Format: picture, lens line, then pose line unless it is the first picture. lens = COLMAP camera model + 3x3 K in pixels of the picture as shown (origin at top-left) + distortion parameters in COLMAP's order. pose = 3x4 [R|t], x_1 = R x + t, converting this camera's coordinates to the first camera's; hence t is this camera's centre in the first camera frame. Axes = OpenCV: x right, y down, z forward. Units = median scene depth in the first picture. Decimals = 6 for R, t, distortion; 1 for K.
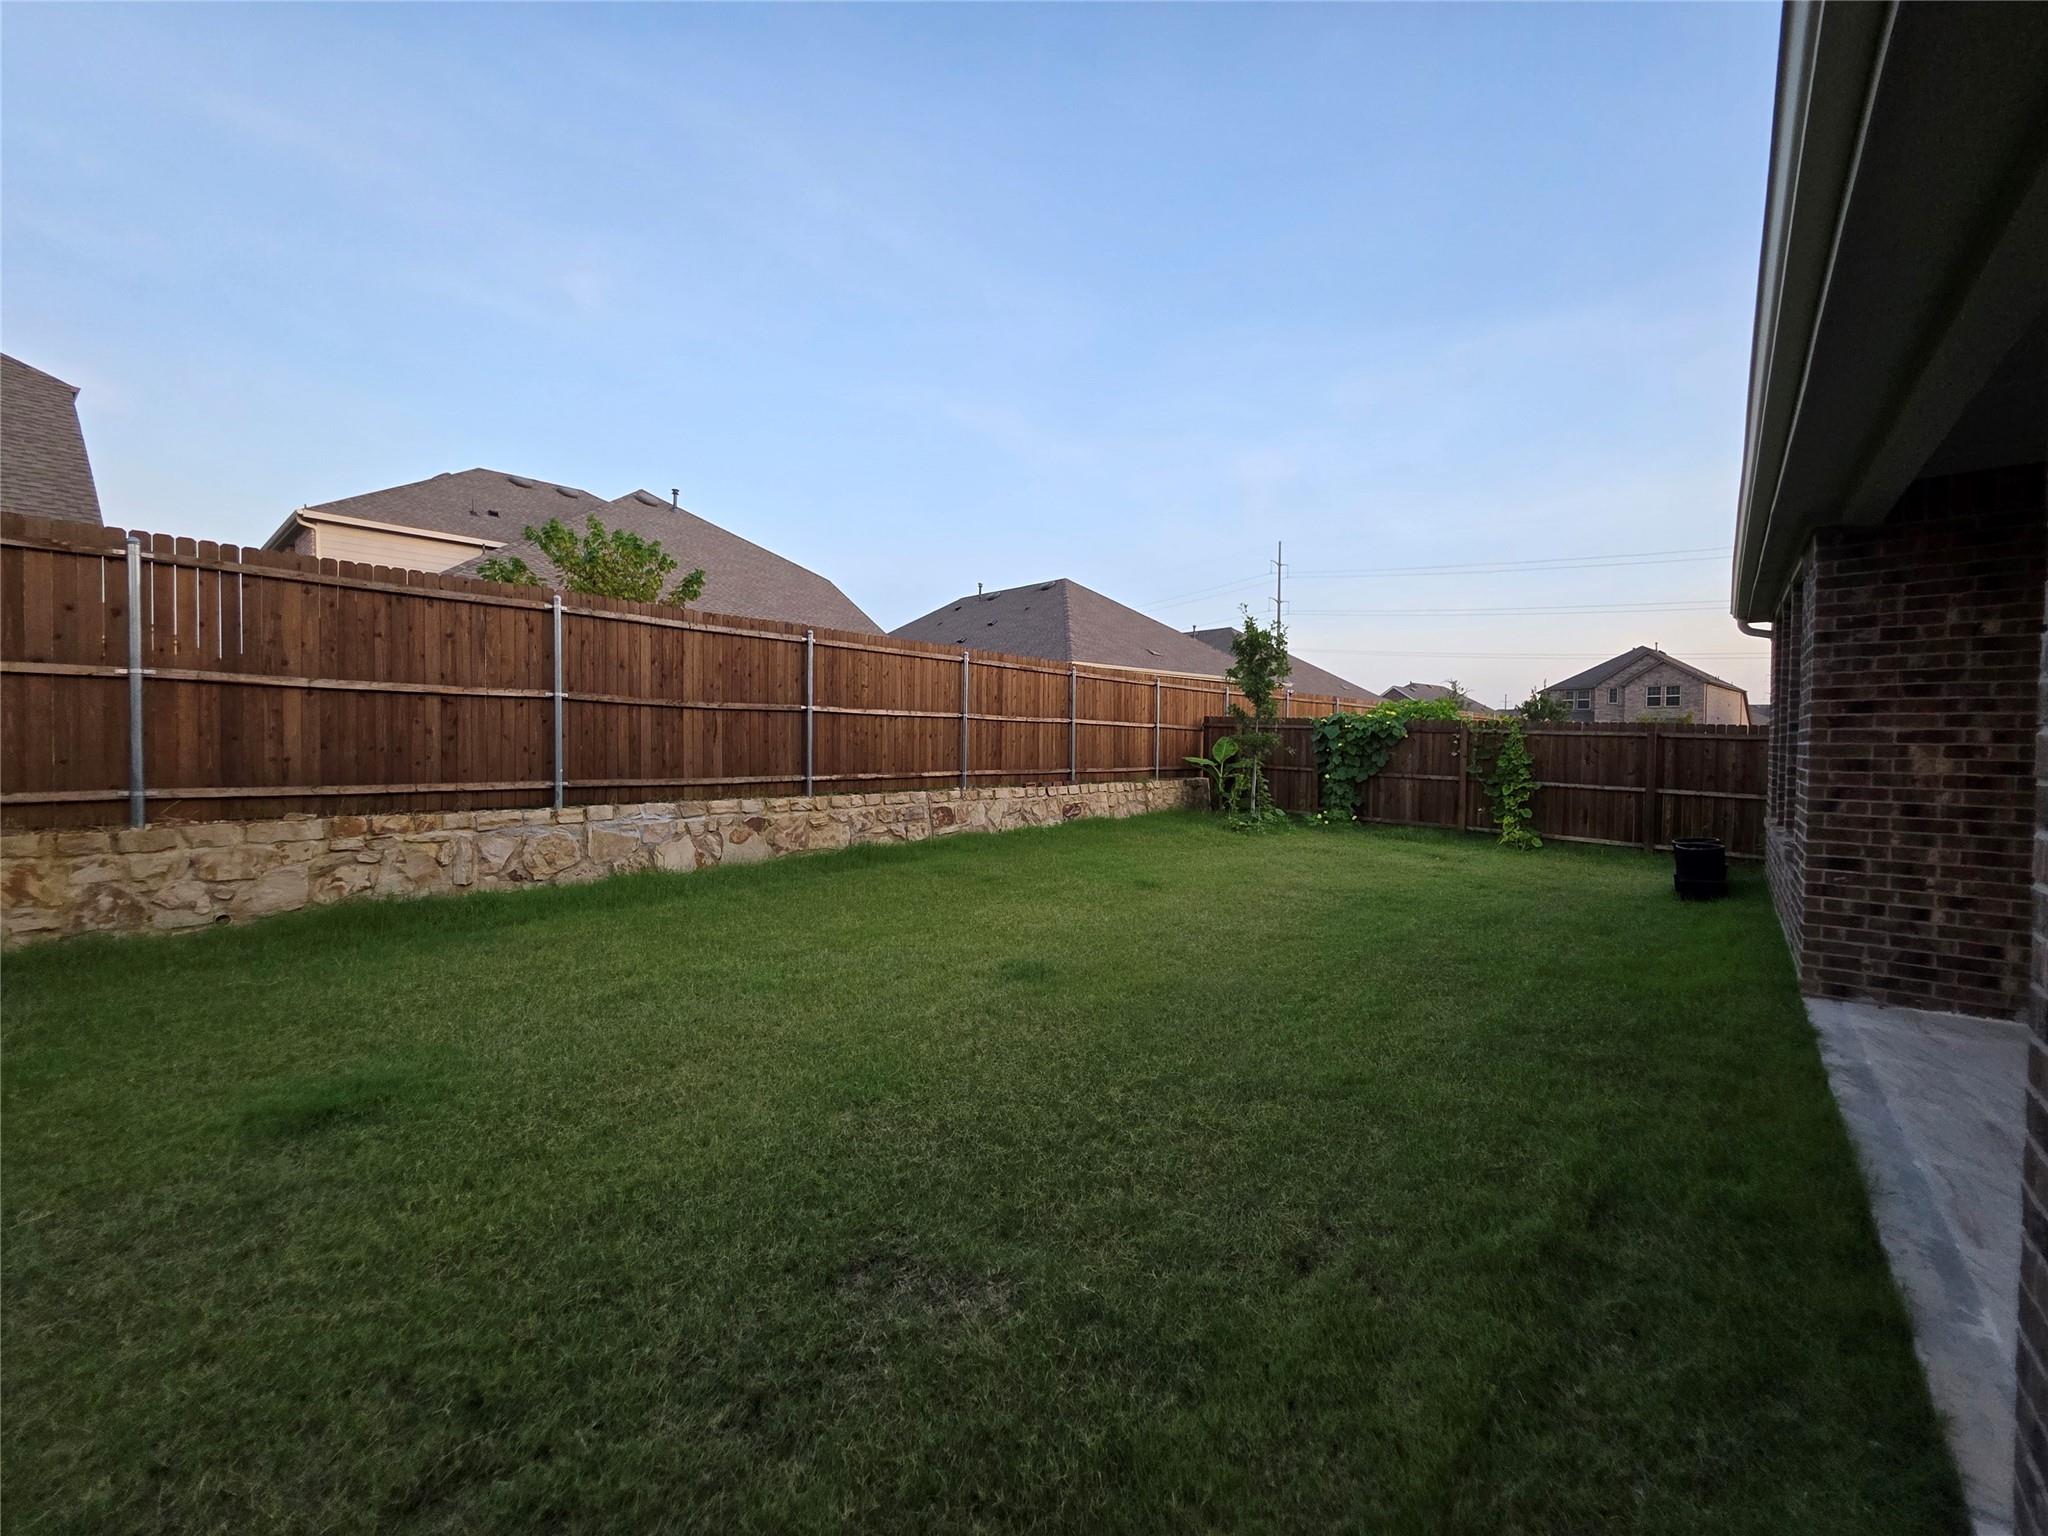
lens RADIAL K [[821.3, 0, 1024.4], [0, 821.3, 758.8], [0, 0, 1]] dist [0.011591, 0.000043]
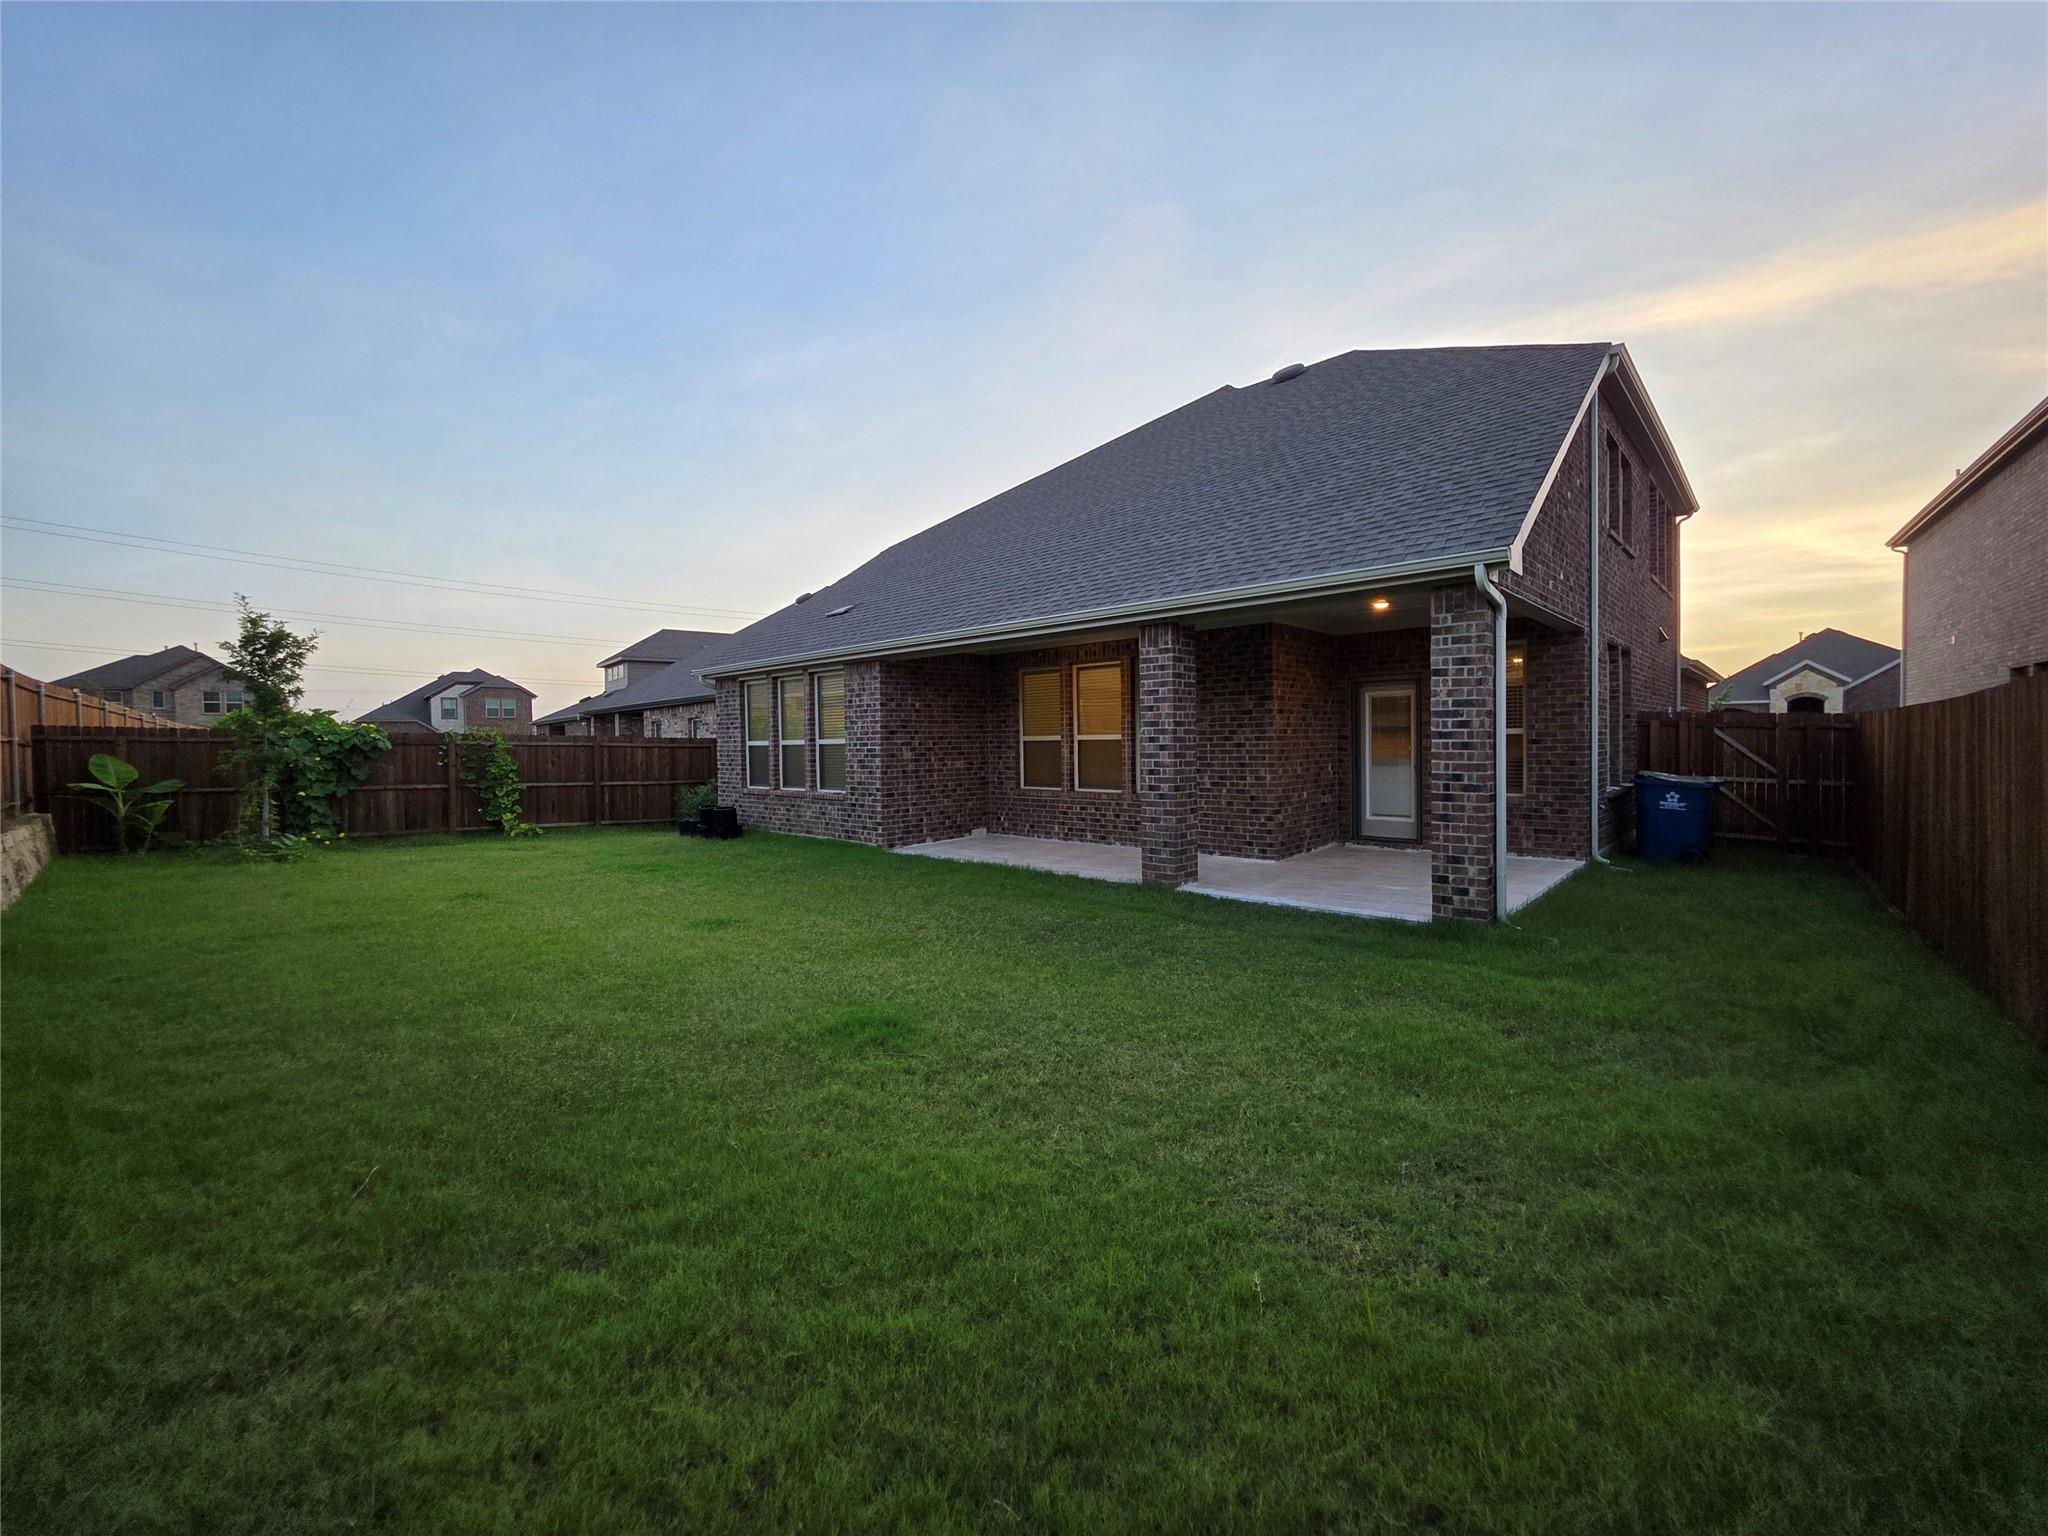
lens RADIAL K [[821.3, 0, 1027.9], [0, 821.3, 753.8], [0, 0, 1]] dist [0.011591, 0.000043]
pose [[0.063316, -0.024106, 0.997702, -0.605739], [0.038696, 0.999016, 0.021682, -0.014846], [-0.997243, 0.037235, 0.064186, 0.173488]]
